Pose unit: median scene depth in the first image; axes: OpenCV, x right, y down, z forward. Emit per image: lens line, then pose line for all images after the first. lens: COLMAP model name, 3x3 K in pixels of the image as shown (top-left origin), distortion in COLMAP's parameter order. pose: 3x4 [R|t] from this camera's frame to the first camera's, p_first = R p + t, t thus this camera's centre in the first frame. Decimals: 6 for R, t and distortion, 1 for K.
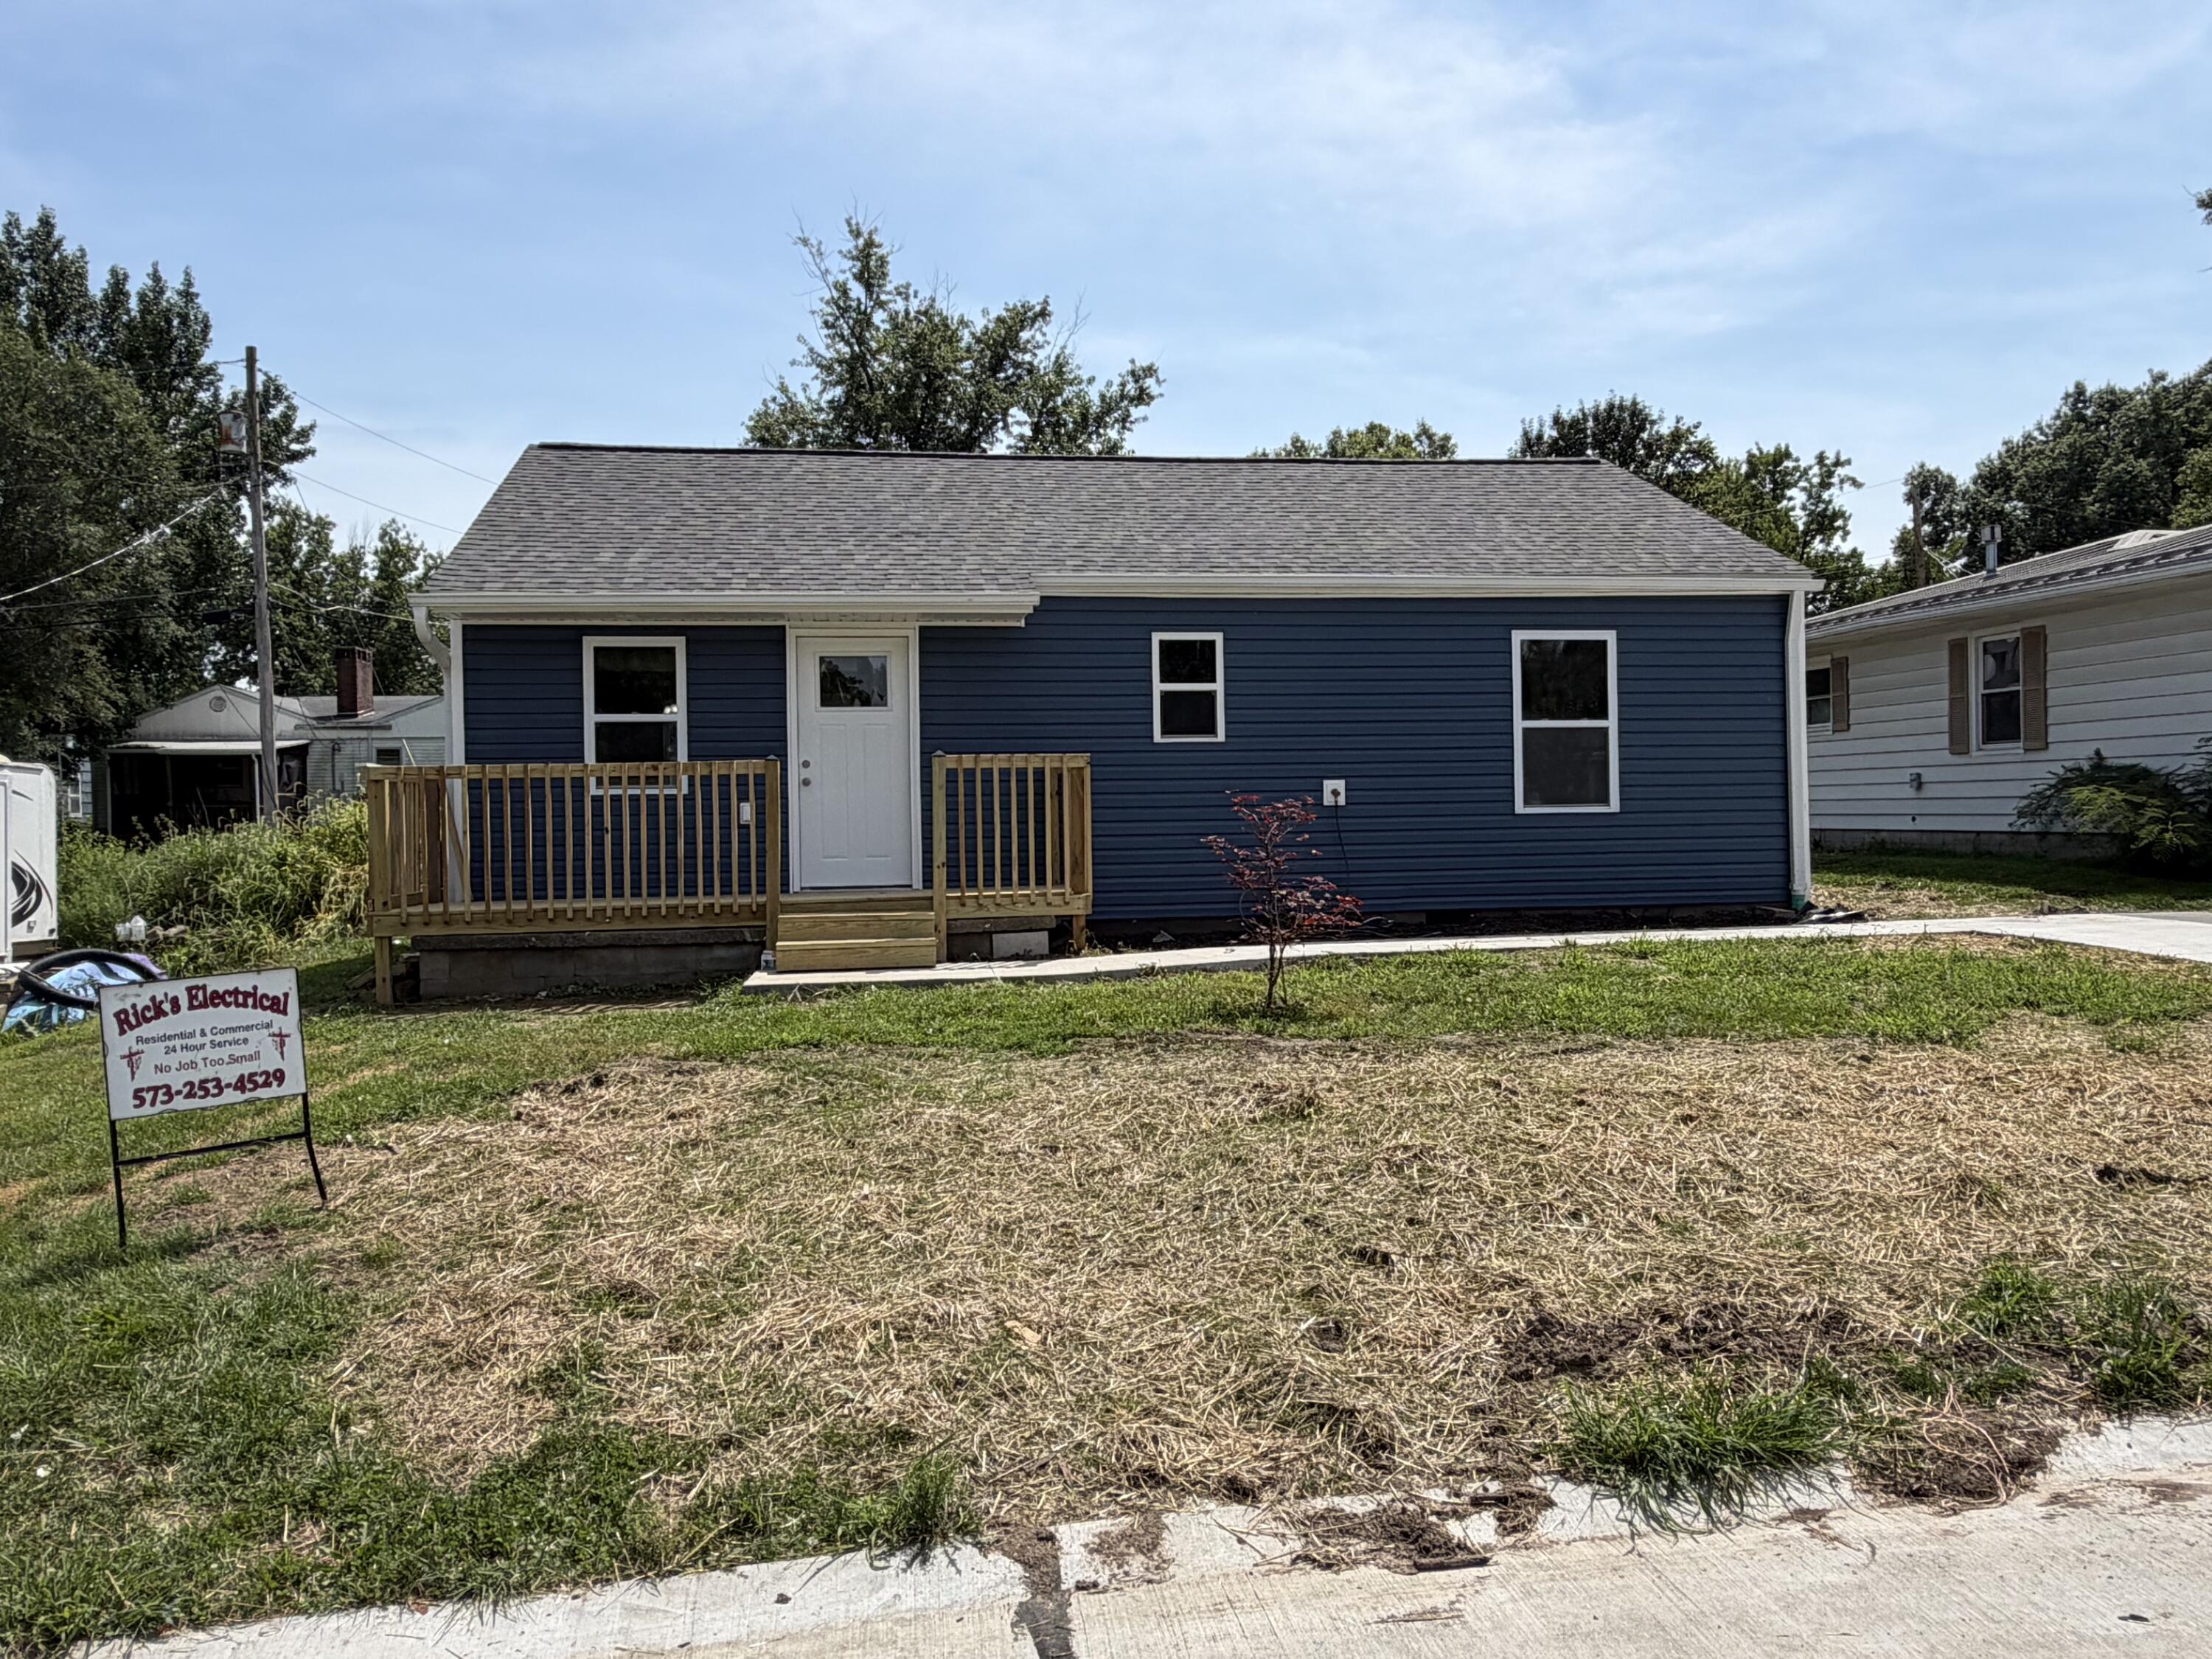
lens RADIAL K [[1624.1, 0, 1109.9], [0, 1624.1, 829.9], [0, 0, 1]] dist [-0.004124, -0.001477]
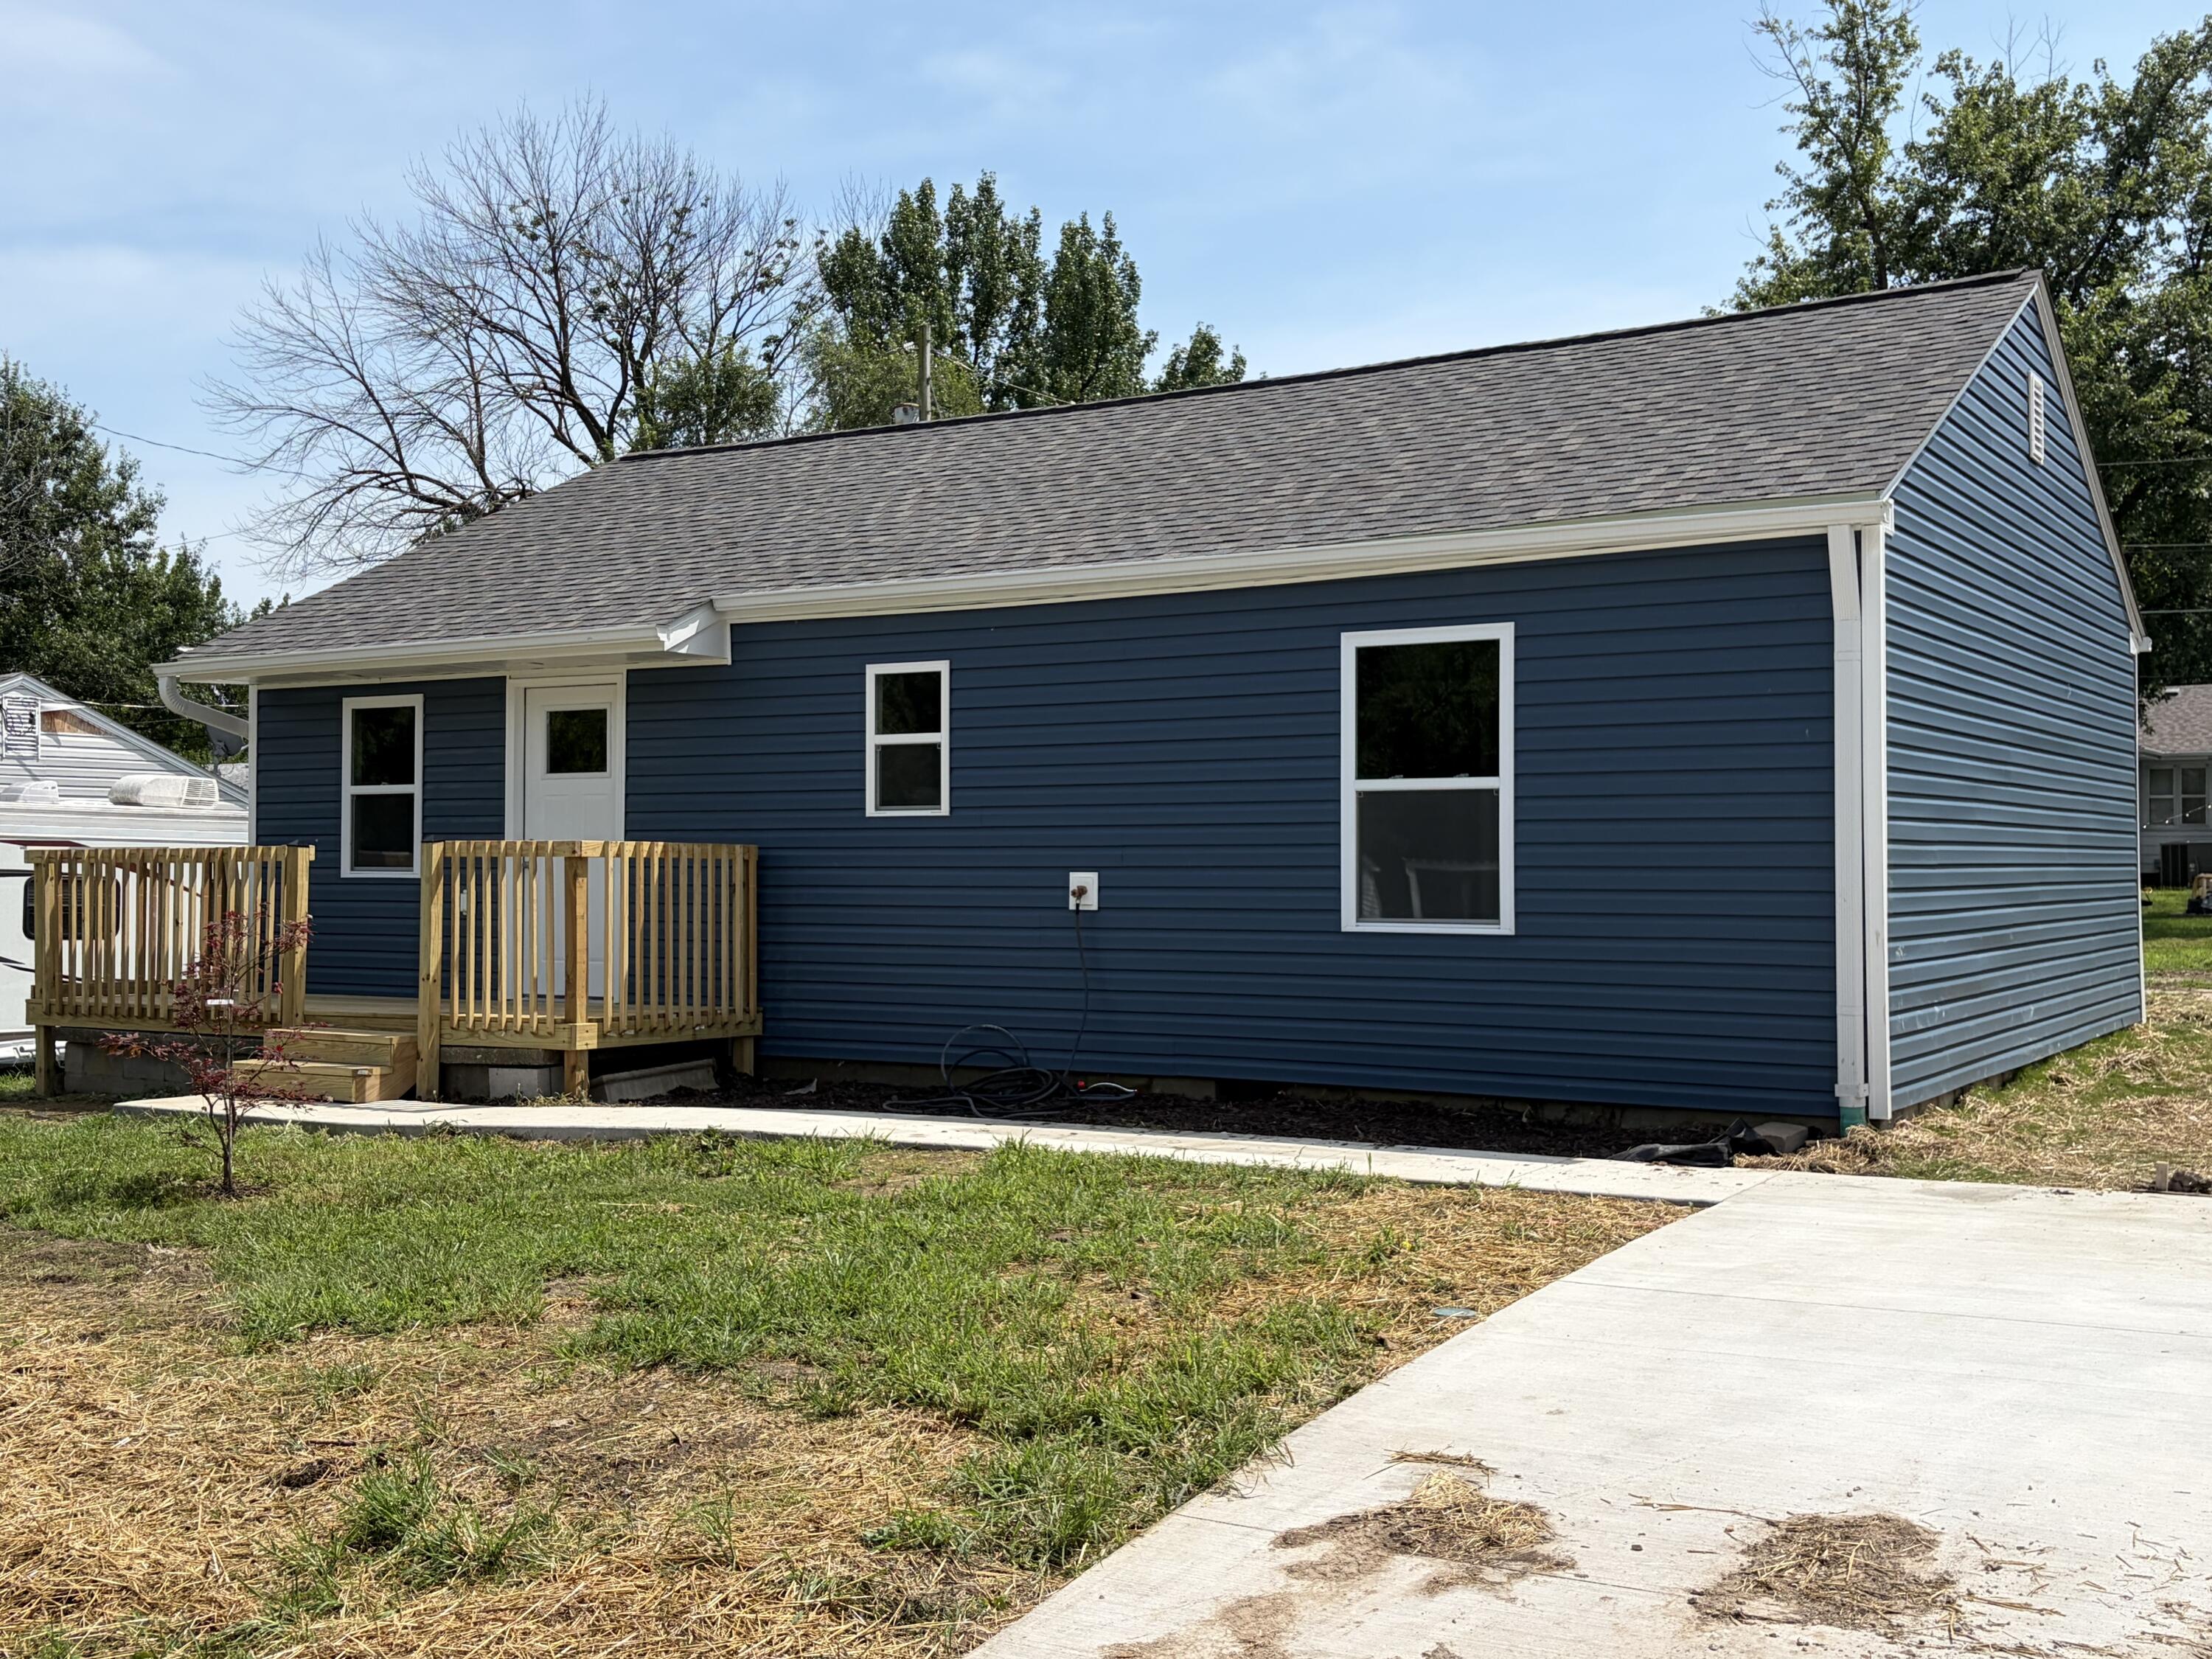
lens RADIAL K [[2301.9, 0, 1106.0], [0, 2301.9, 829.5], [0, 0, 1]] dist [0.151339, -0.415921]
pose [[0.757376, 0.006578, -0.652946, 0.741943], [-0.018141, 0.999775, -0.010970, -0.037032], [0.652728, 0.020154, 0.757325, 0.279844]]
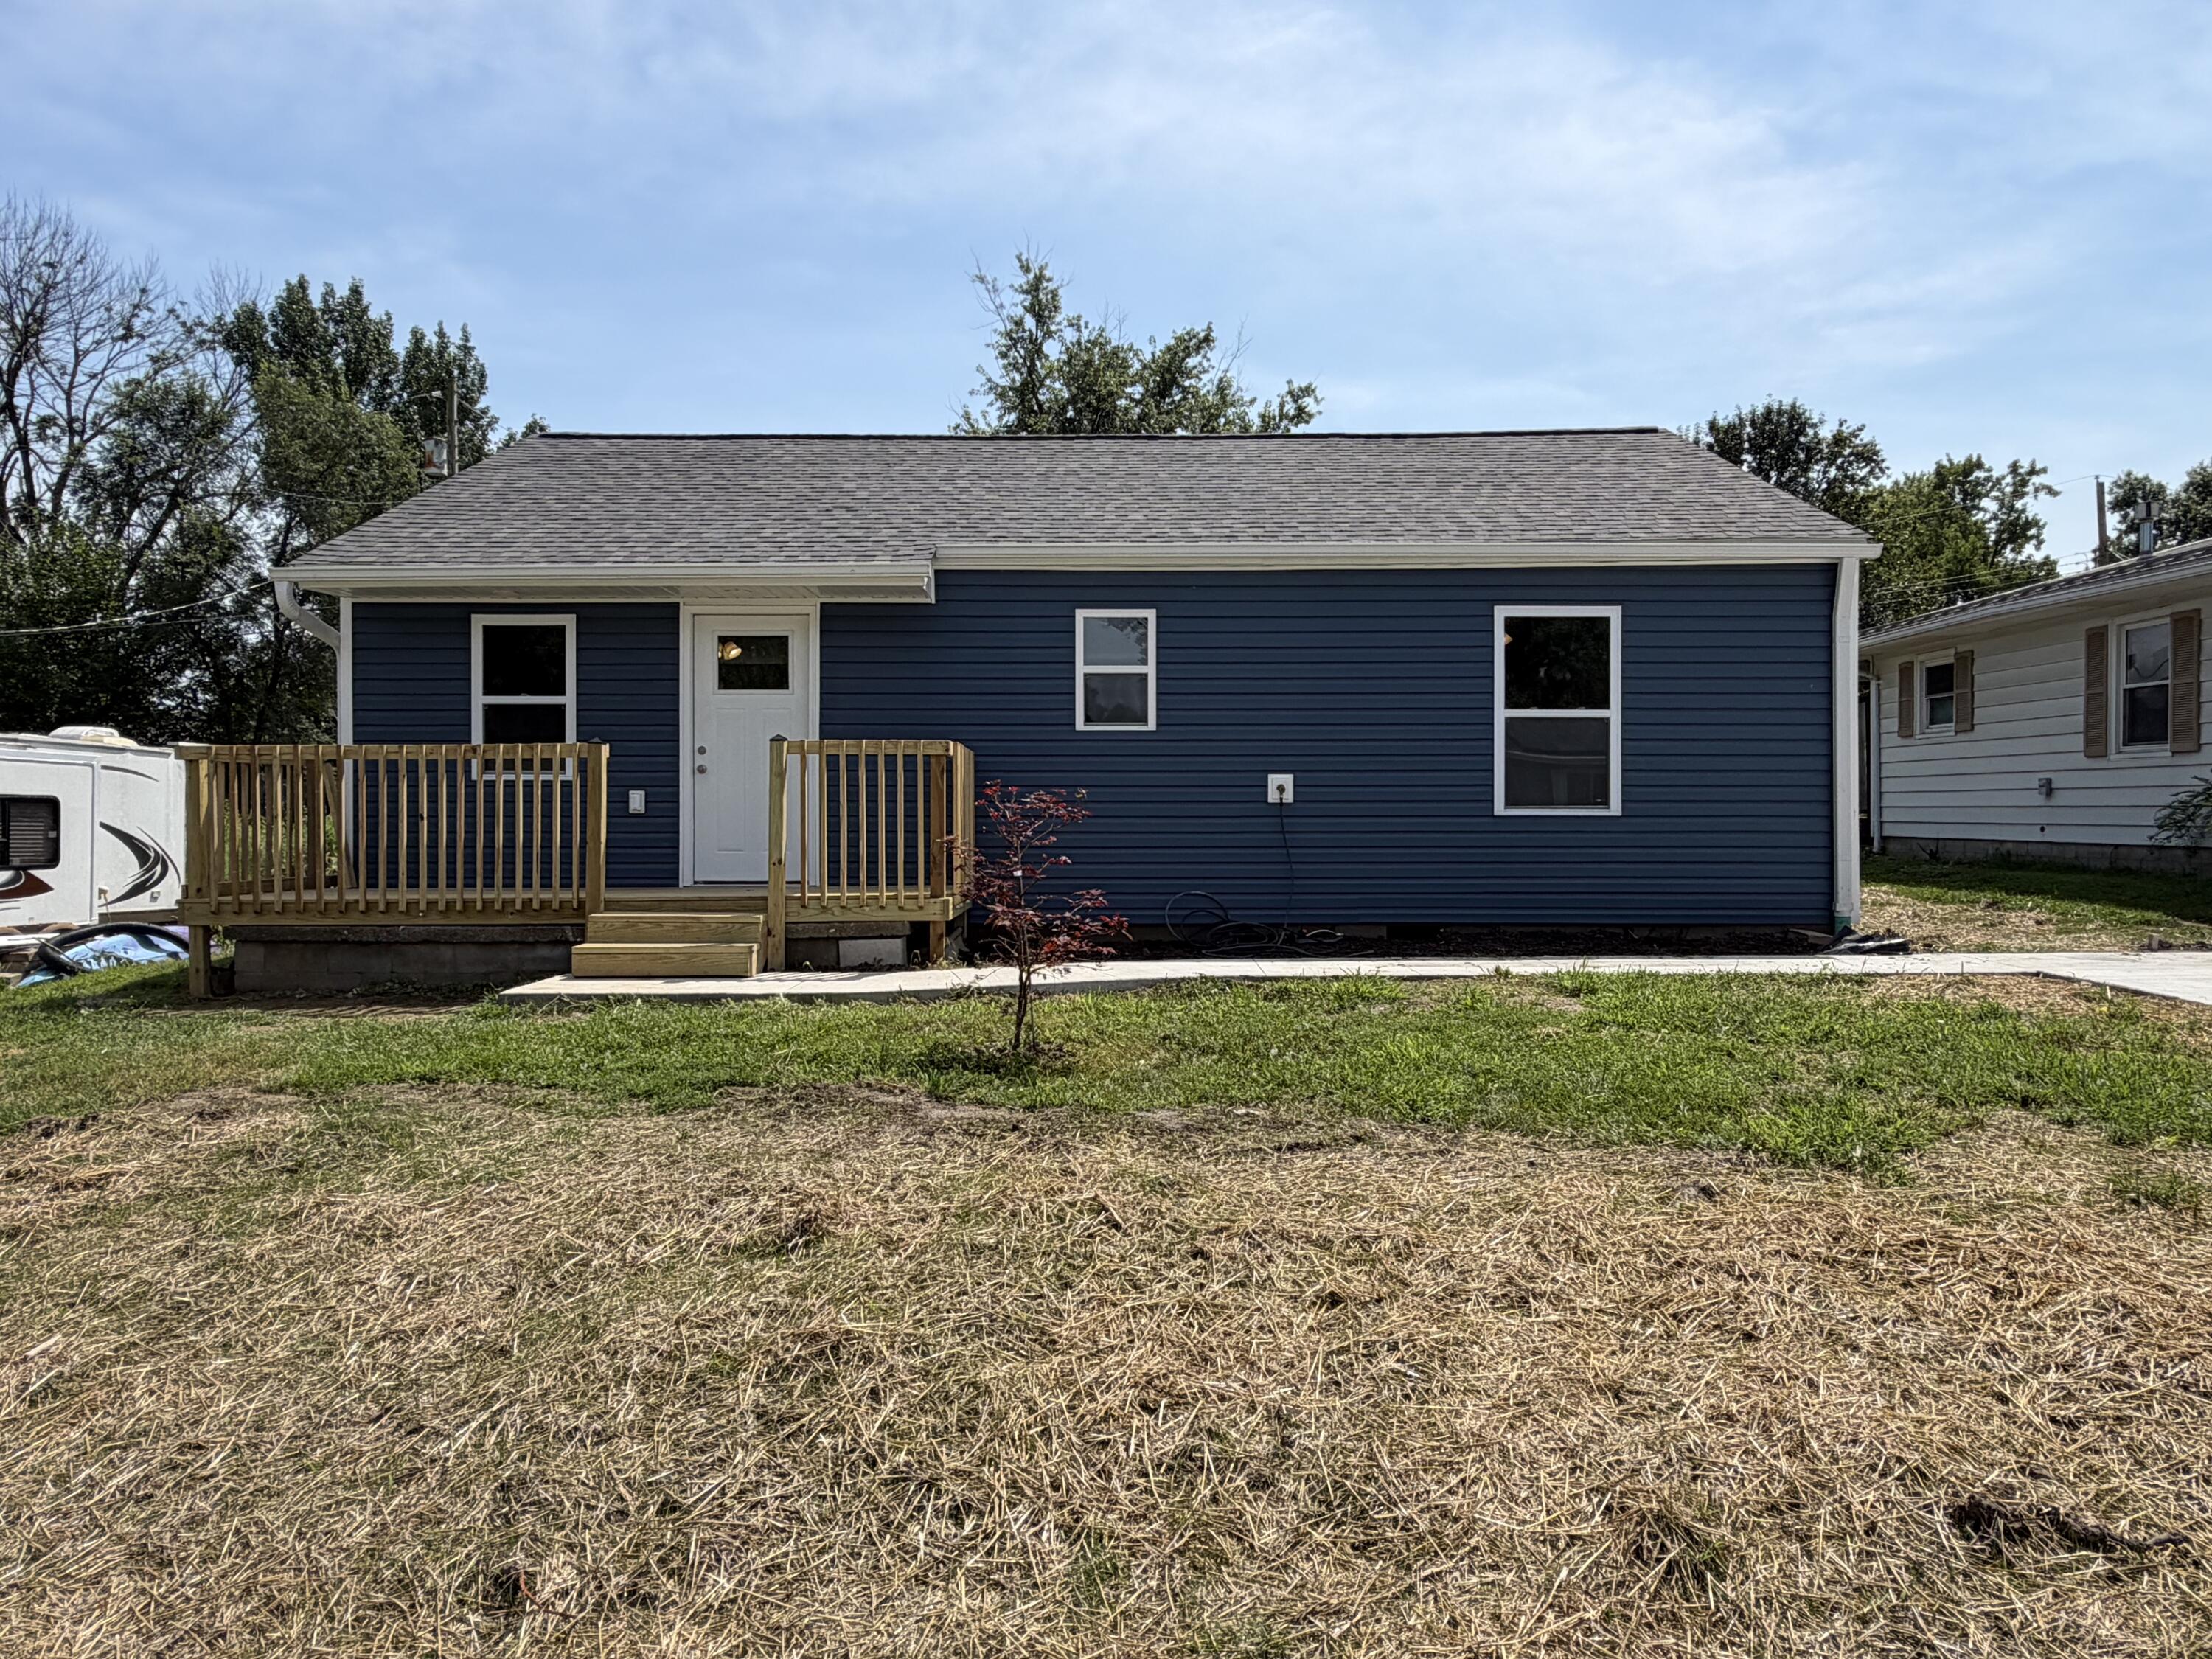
lens RADIAL K [[1435.1, 0, 1106.0], [0, 1435.1, 829.5], [0, 0, 1]] dist [-0.000027, -0.002558]
pose [[0.987197, 0.017946, -0.158495, 0.164107], [-0.017275, 0.999835, 0.005609, -0.003113], [0.158569, -0.002799, 0.987344, 0.200497]]
